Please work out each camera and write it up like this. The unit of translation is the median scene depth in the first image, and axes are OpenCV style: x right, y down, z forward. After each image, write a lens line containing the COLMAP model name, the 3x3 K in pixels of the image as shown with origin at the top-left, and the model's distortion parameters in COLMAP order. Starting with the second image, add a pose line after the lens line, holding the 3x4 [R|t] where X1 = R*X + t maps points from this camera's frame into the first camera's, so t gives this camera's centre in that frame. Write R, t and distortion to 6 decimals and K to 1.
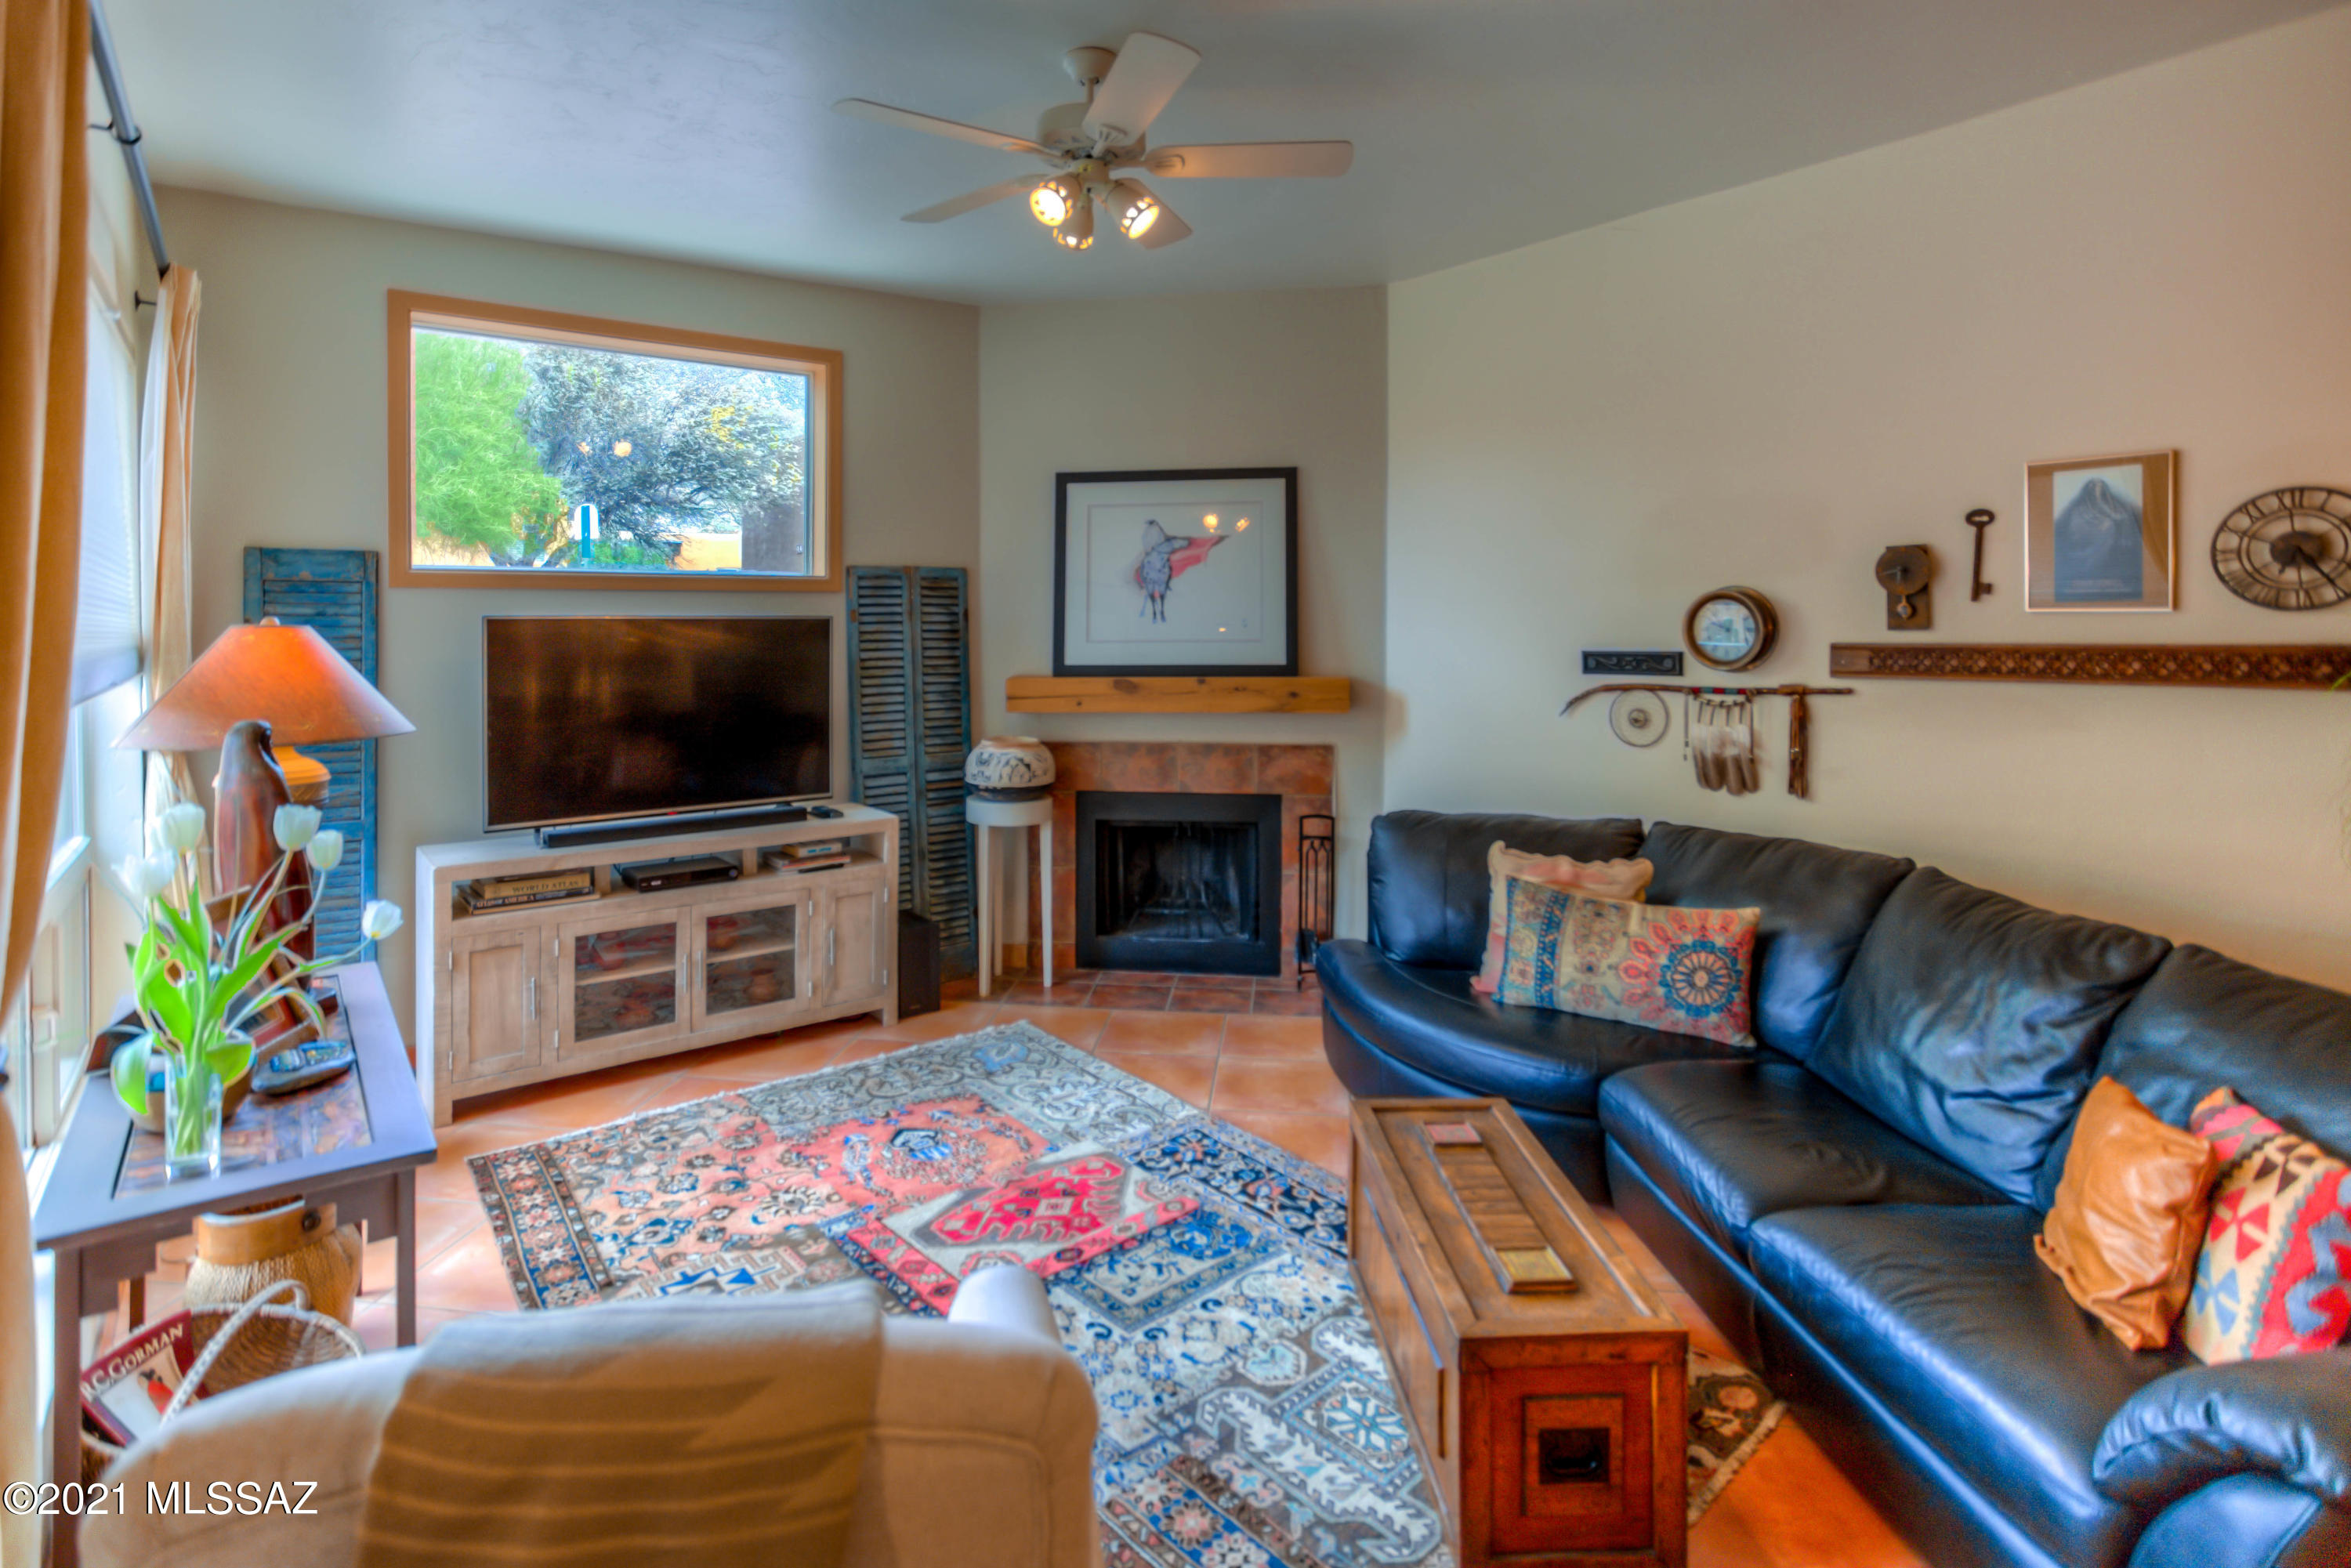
lens RADIAL K [[1163.3, 0, 1147.0], [0, 1163.3, 639.9], [0, 0, 1]] dist [-0.043366, 0.021871]
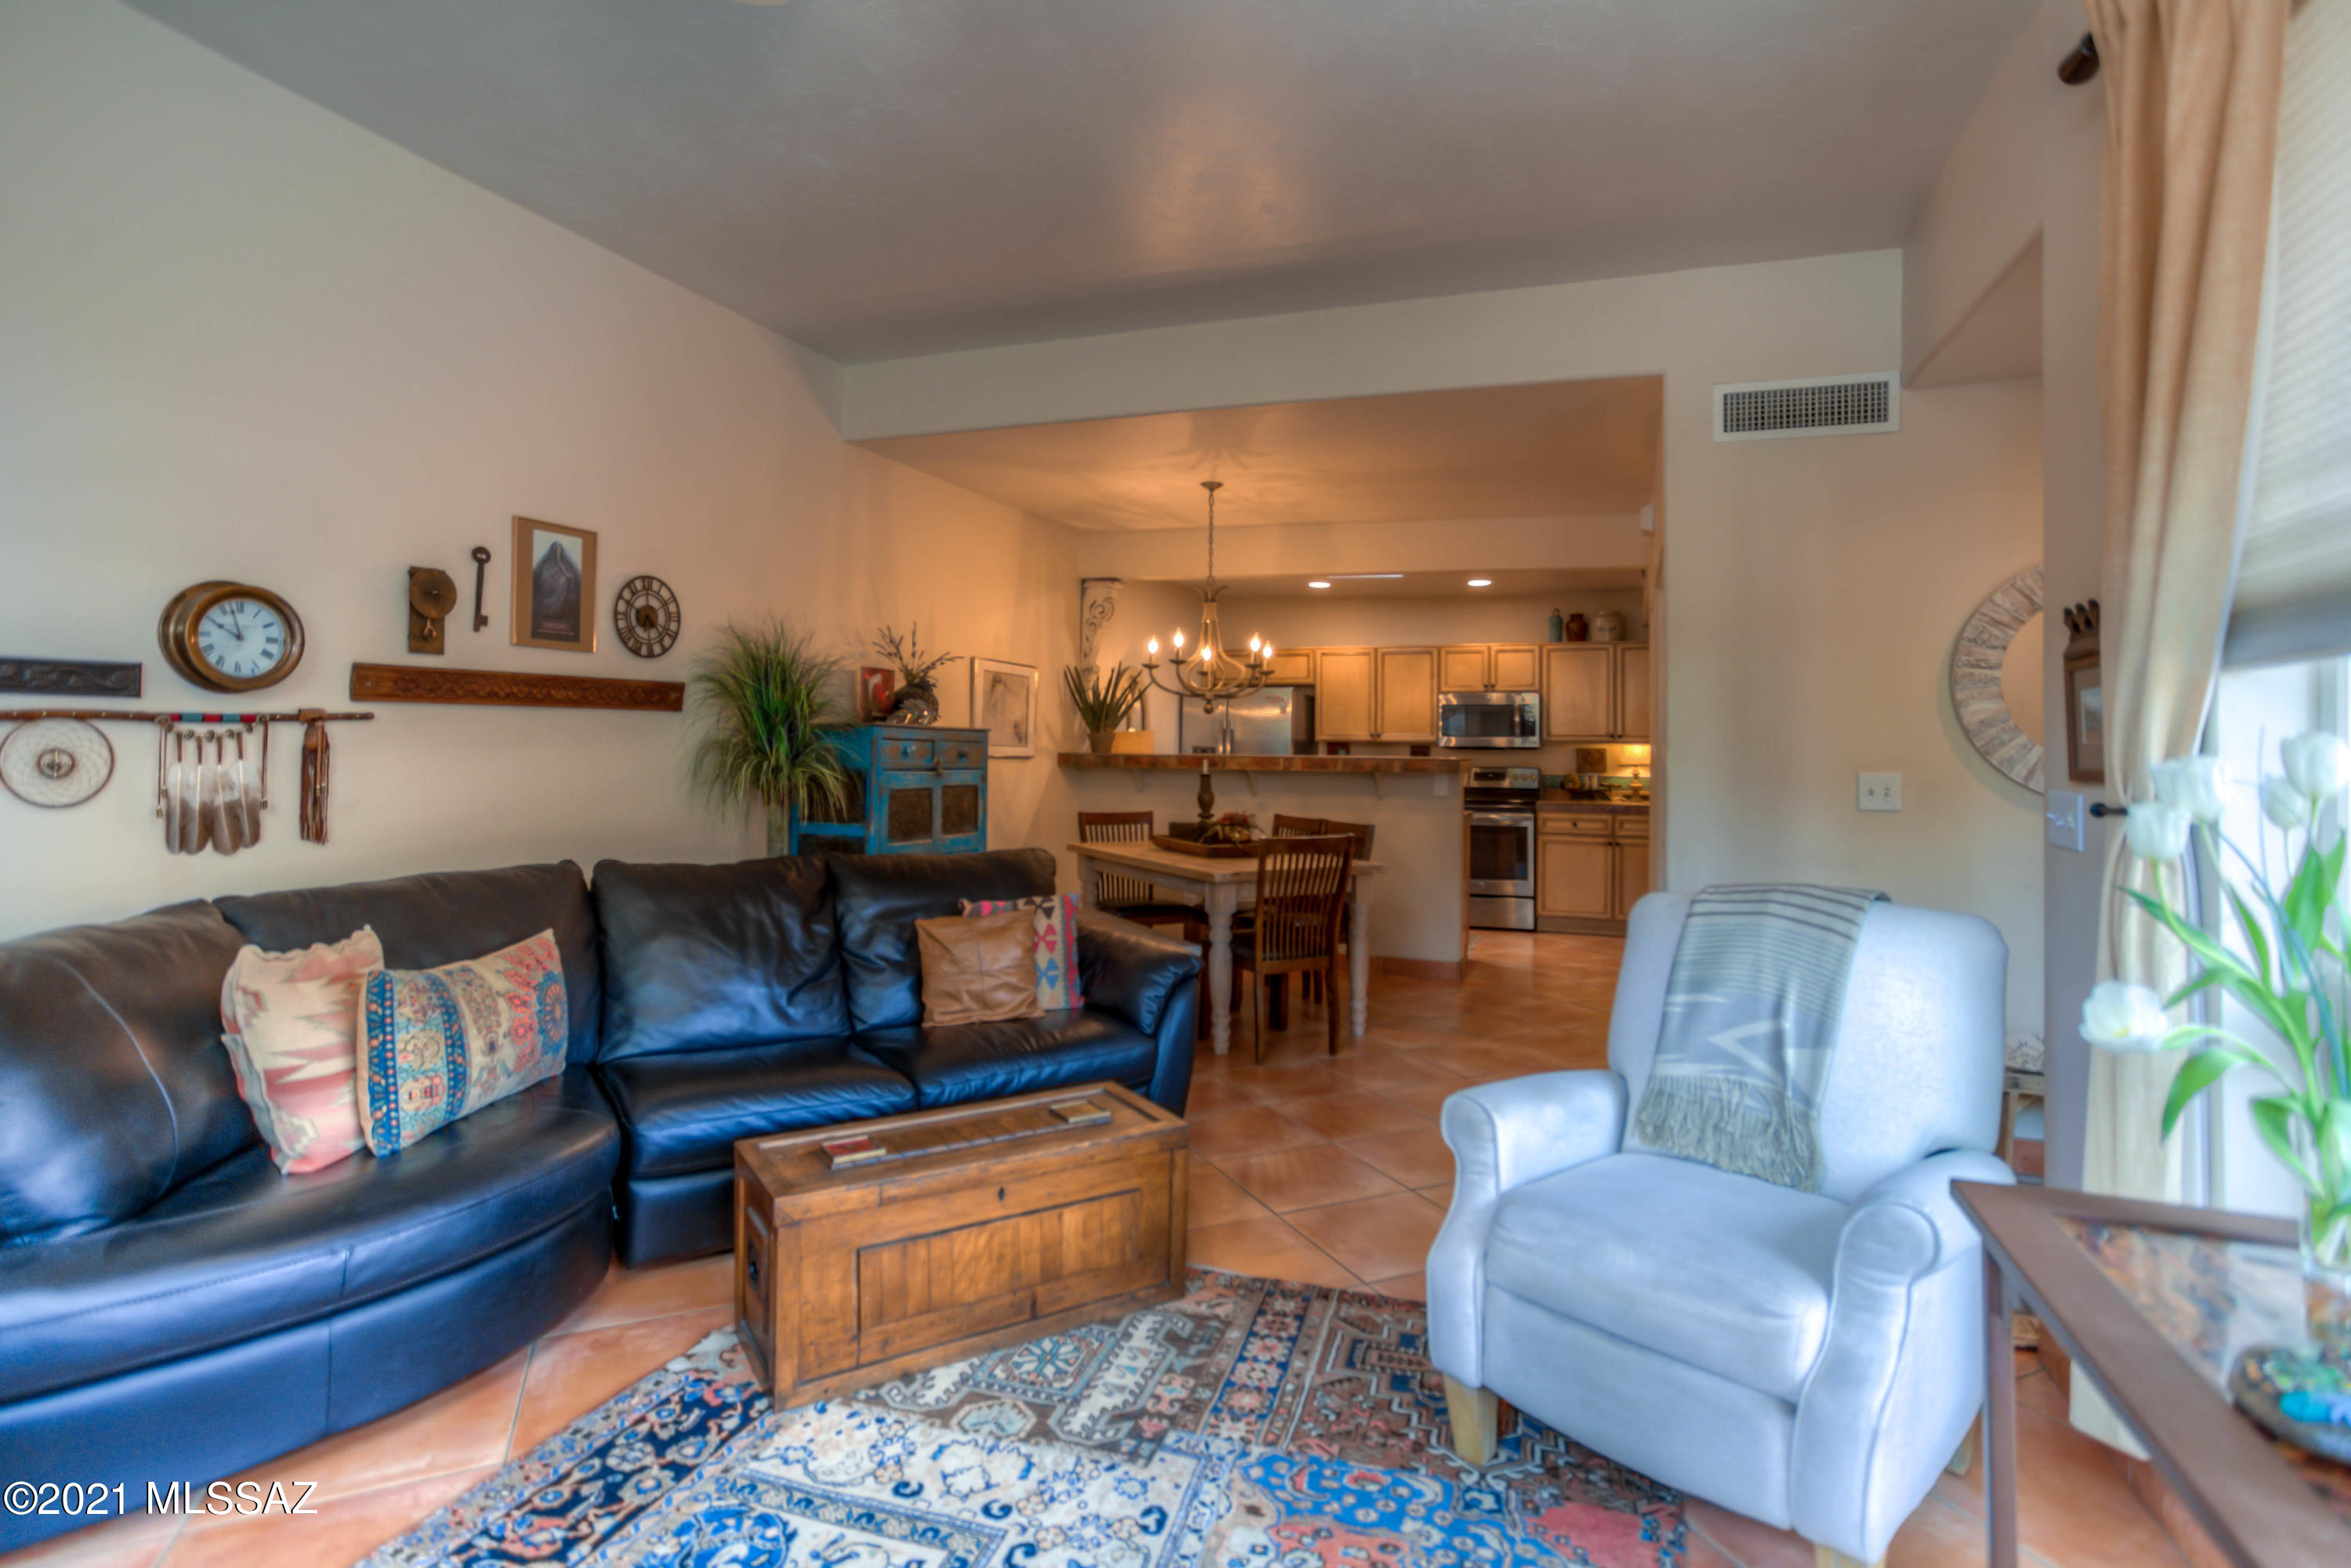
lens RADIAL K [[1163.3, 0, 1178.5], [0, 1163.3, 736.1], [0, 0, 1]] dist [-0.043366, 0.021871]
pose [[-0.519052, 0.002077, 0.854740, -0.473867], [-0.001015, 0.999995, -0.003047, 0.058788], [-0.854742, -0.002449, -0.519048, 0.861669]]
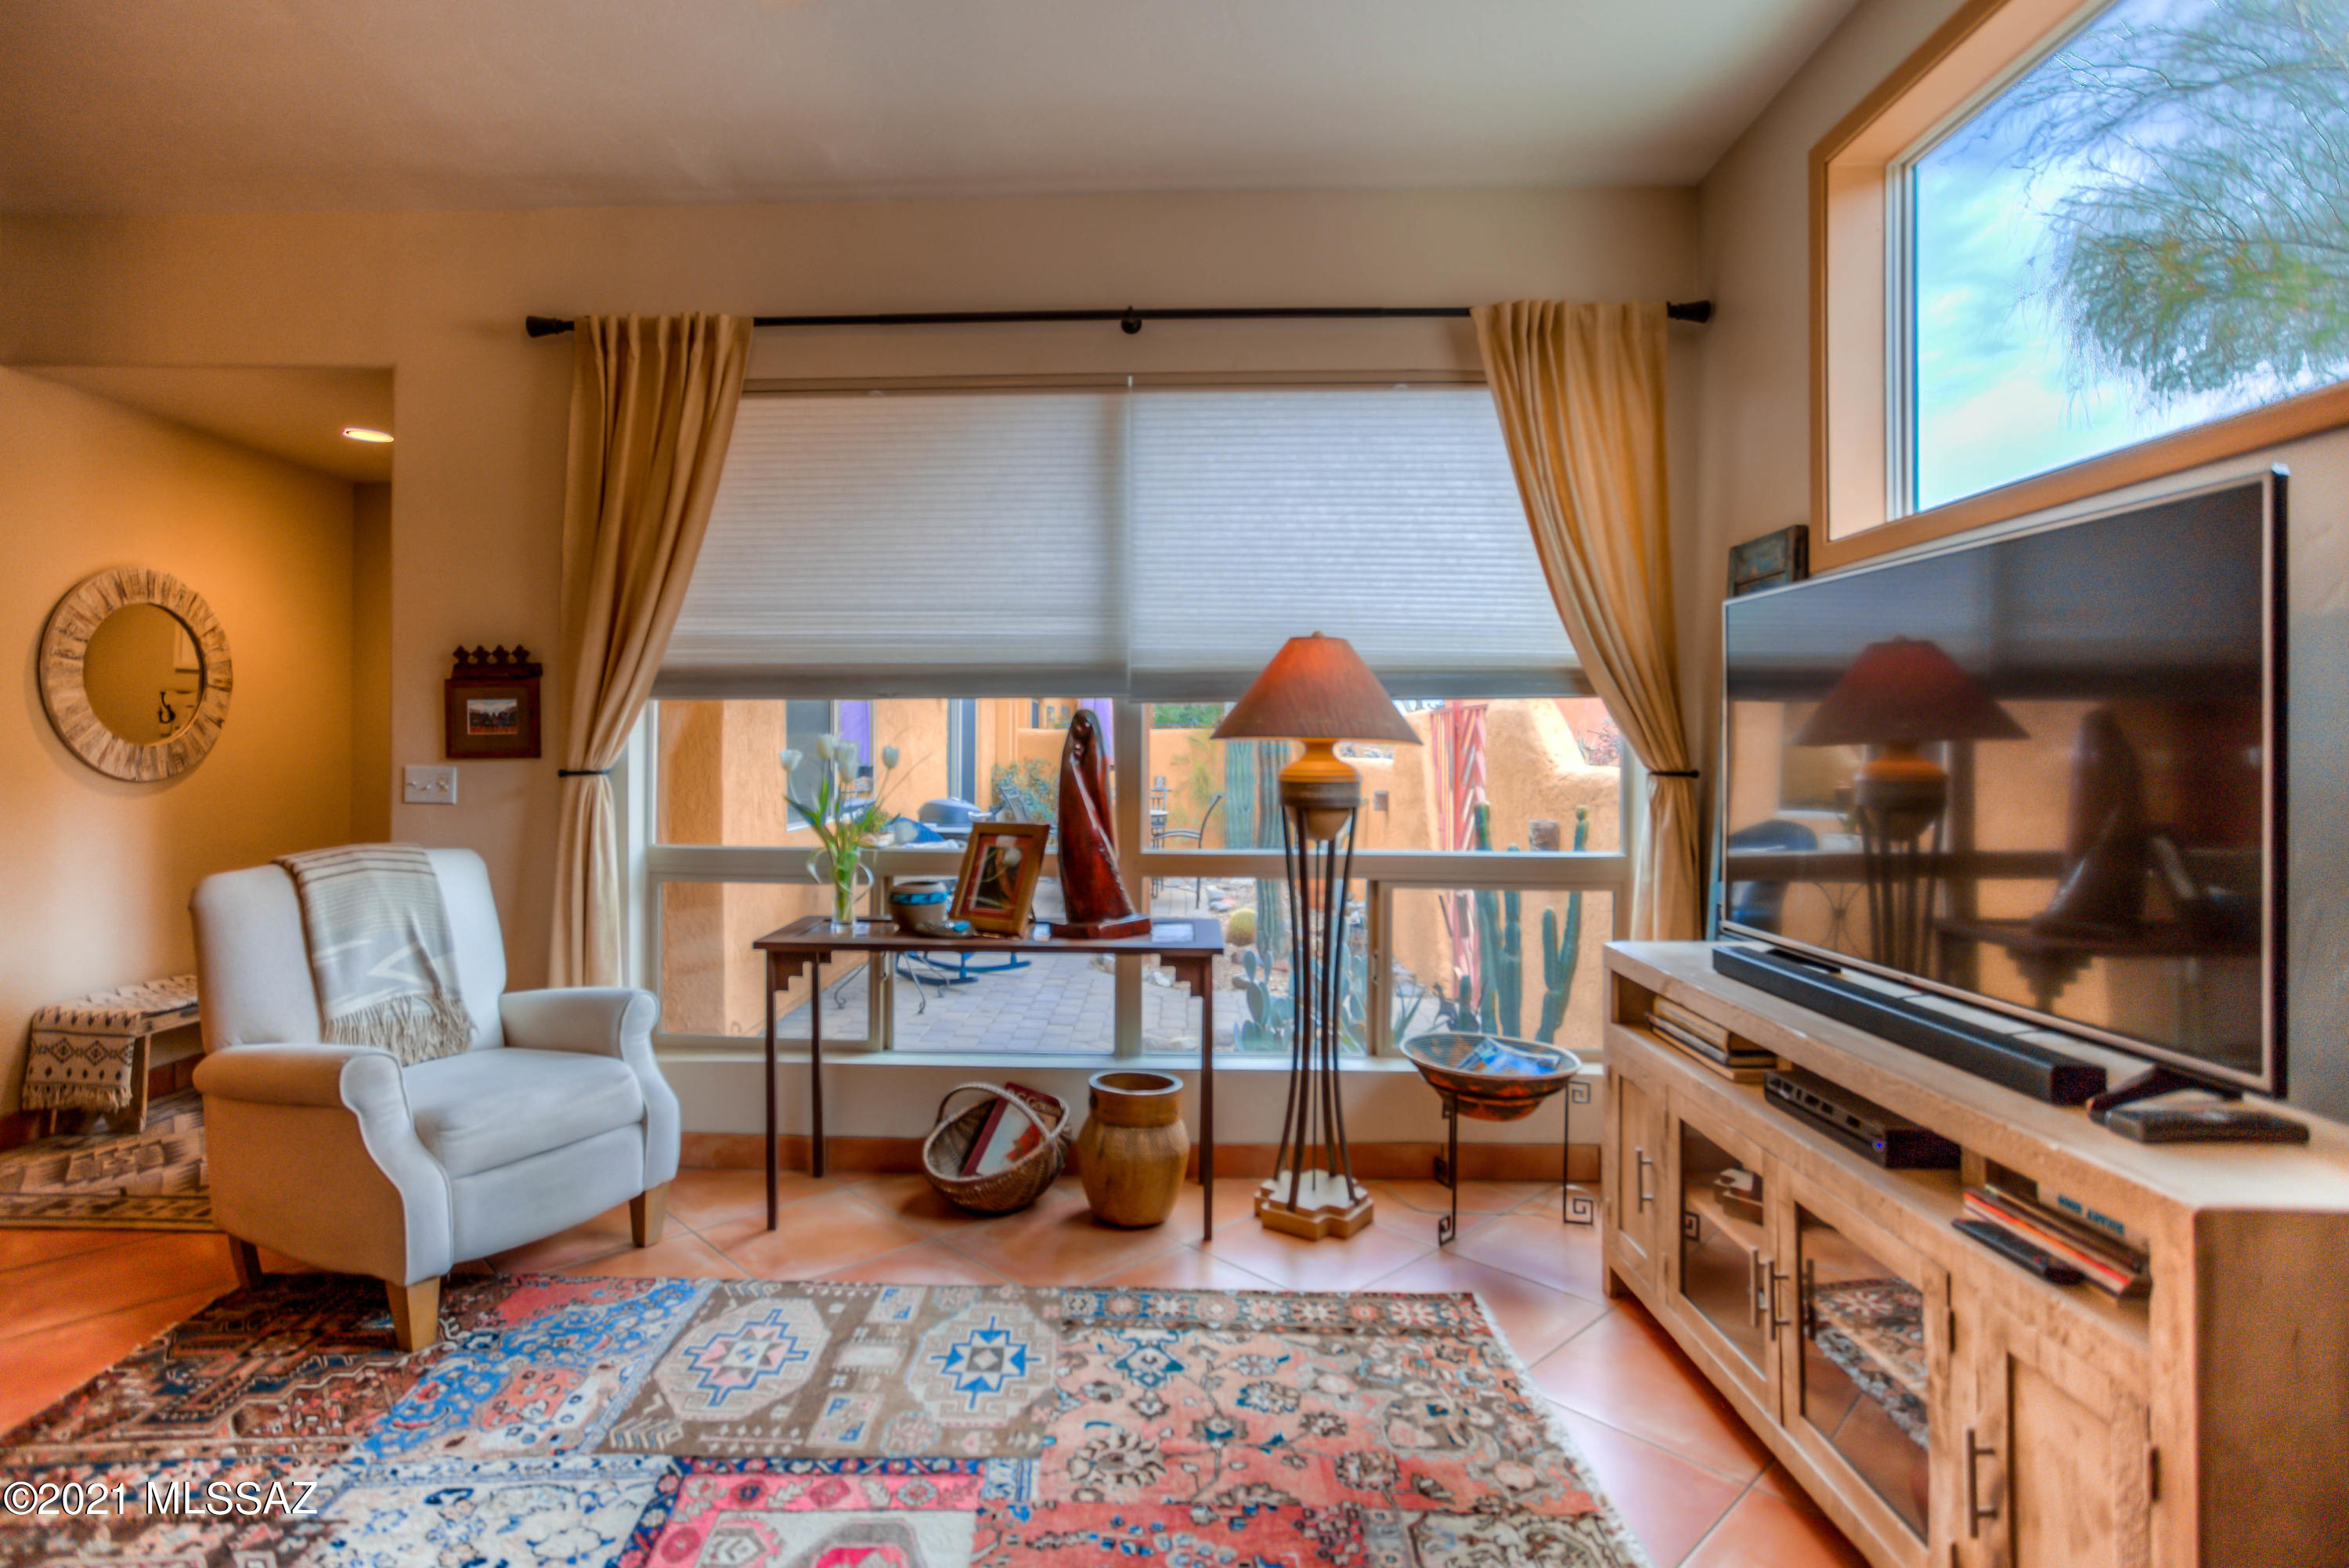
lens RADIAL K [[1162.2, 0, 1139.3], [0, 1162.2, 780.7], [0, 0, 1]] dist [-0.043366, 0.021871]
pose [[-0.636465, 0.019700, -0.771054, 0.155219], [-0.013131, 0.999252, 0.036369, 0.057257], [0.771194, 0.033272, -0.635730, 1.164085]]
